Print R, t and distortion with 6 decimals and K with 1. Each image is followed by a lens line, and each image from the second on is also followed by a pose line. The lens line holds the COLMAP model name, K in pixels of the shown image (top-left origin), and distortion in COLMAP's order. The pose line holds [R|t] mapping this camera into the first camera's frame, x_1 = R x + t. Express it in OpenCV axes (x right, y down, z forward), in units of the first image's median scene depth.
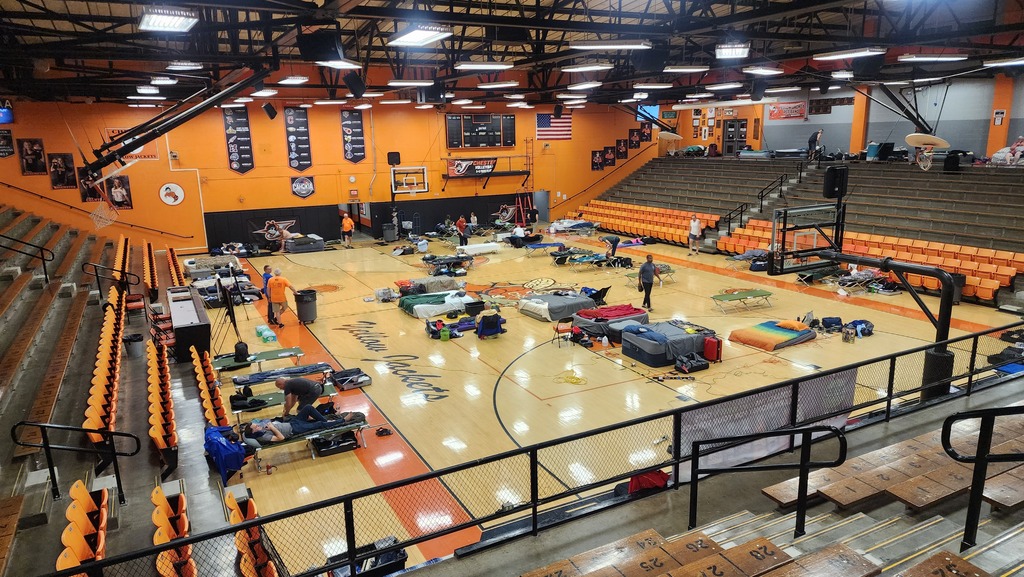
lens RADIAL K [[692.7, 0, 511.9], [0, 692.7, 321.3], [0, 0, 1]] dist [0.067846, -0.057444]
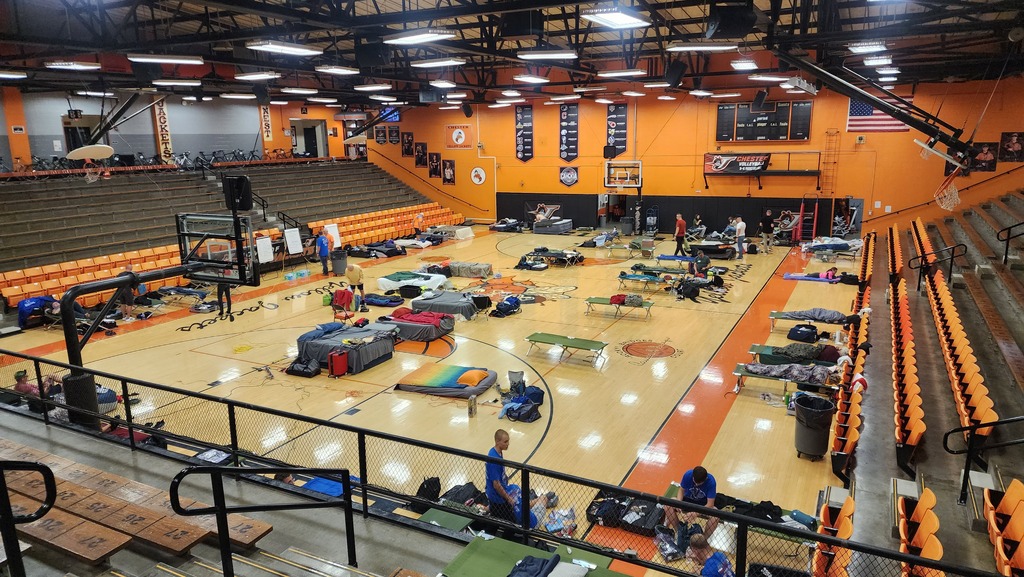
lens RADIAL K [[692.7, 0, 509.4], [0, 692.7, 292.4], [0, 0, 1]] dist [0.067846, -0.057444]
pose [[0.581179, 0.190740, -0.791106, 0.538075], [-0.206324, 0.974916, 0.083484, -0.085557], [0.787186, 0.114705, 0.605955, 0.286209]]
